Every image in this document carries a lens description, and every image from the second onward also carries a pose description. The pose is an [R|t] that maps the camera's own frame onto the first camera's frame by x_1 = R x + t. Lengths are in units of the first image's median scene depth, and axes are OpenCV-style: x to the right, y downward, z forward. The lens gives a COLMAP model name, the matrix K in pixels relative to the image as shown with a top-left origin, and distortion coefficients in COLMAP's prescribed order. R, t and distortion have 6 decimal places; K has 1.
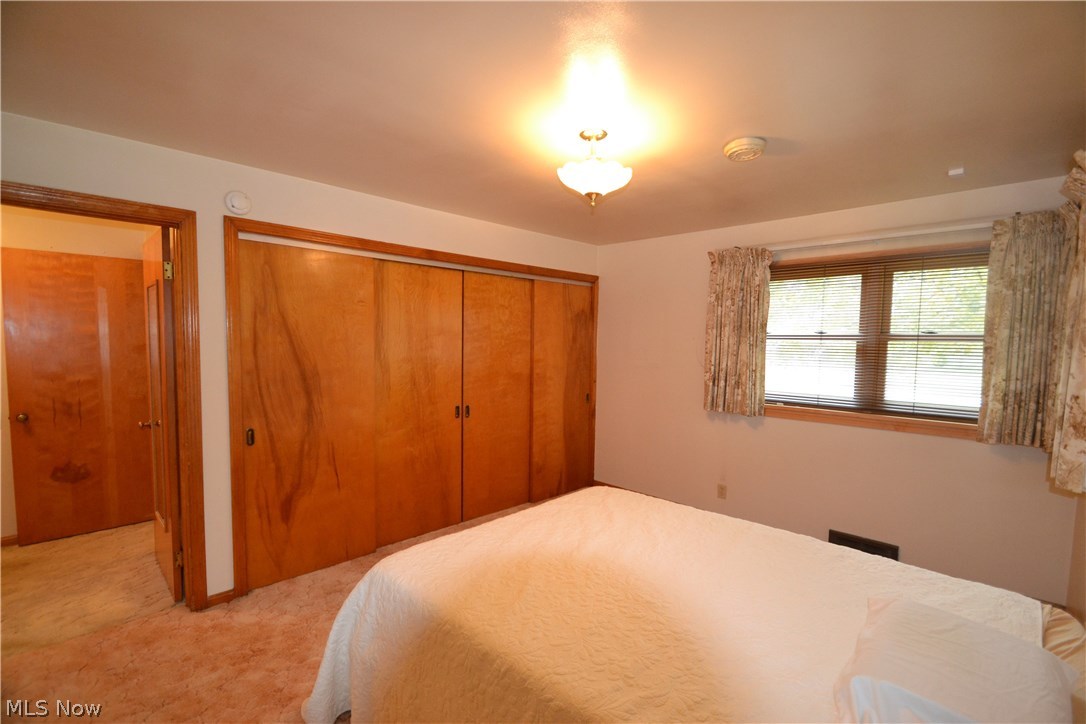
lens RADIAL K [[482.3, 0, 546.2], [0, 482.3, 371.1], [0, 0, 1]] dist [-0.002275, -0.004627]
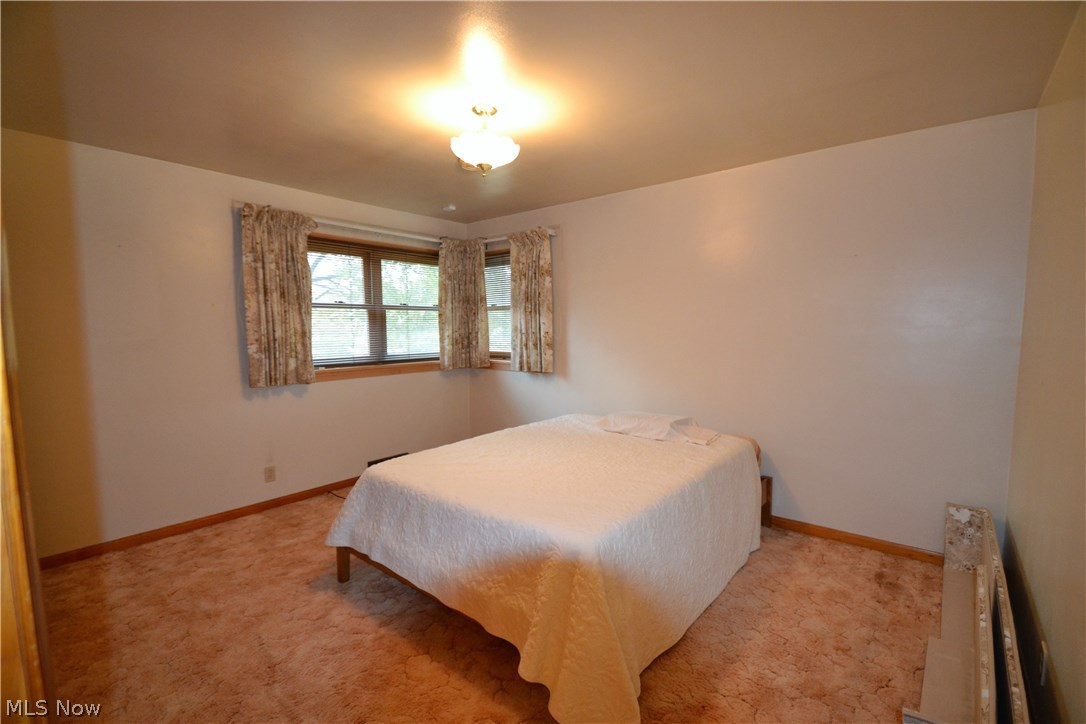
lens RADIAL K [[482.3, 0, 546.5], [0, 482.3, 360.3], [0, 0, 1]] dist [-0.002275, -0.004627]
pose [[-0.078732, -0.088143, 0.992991, -0.744158], [0.061657, 0.993746, 0.093099, -0.021399], [-0.994987, 0.068554, -0.072805, 0.706197]]
